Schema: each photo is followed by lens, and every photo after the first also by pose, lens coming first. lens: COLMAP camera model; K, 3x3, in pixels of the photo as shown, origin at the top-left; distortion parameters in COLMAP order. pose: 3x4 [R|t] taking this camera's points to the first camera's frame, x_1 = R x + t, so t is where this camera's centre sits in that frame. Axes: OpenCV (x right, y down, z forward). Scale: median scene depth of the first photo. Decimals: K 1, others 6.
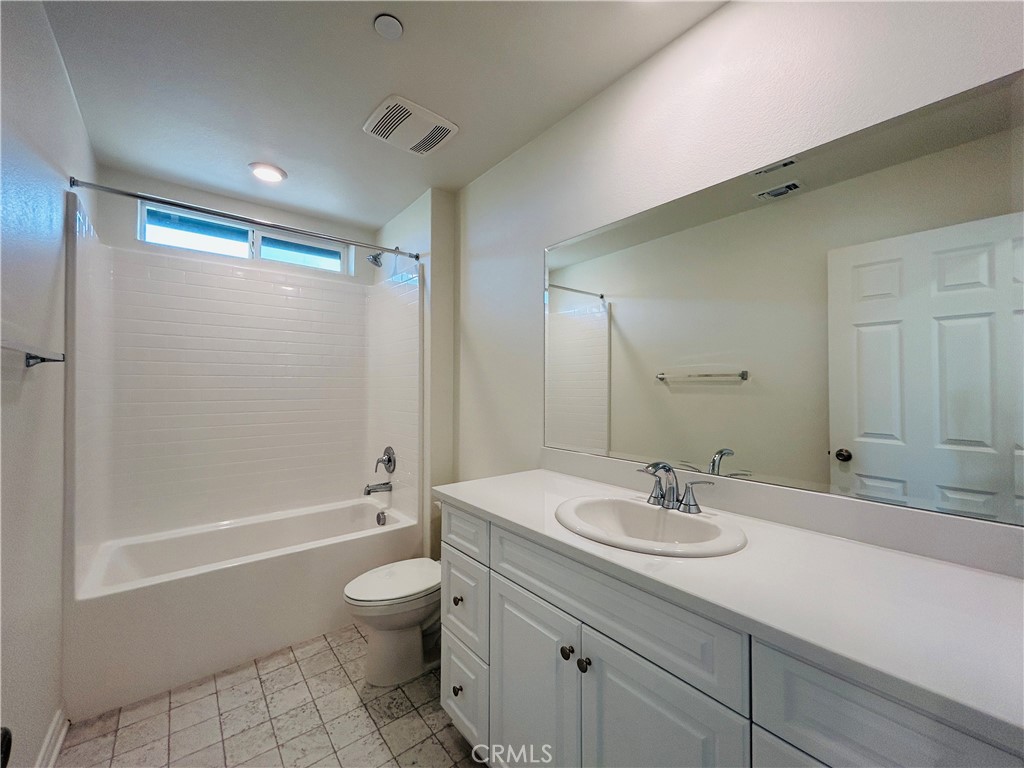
lens RADIAL K [[410.6, 0, 510.8], [0, 410.6, 381.9], [0, 0, 1]] dist [-0.002424, 0.000432]
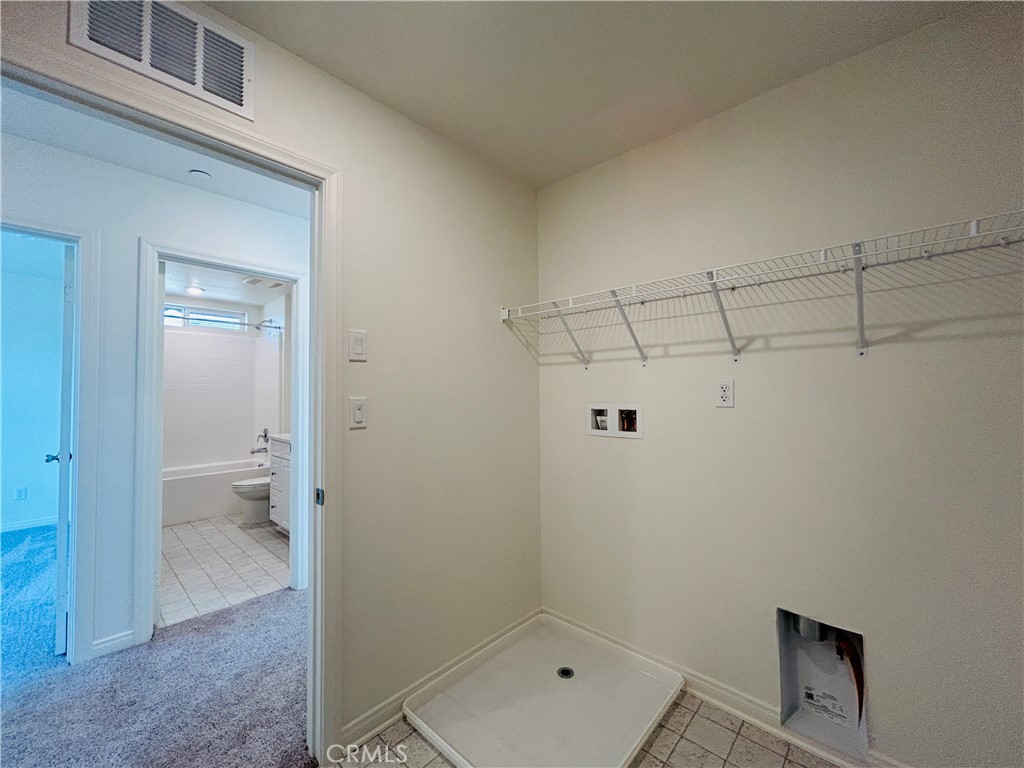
lens RADIAL K [[410.6, 0, 510.8], [0, 410.6, 381.9], [0, 0, 1]] dist [-0.002424, 0.000432]
pose [[0.989273, -0.005692, 0.145971, 0.532282], [0.007972, 0.999855, -0.015038, -0.013465], [-0.145864, 0.016041, 0.989175, -1.000105]]
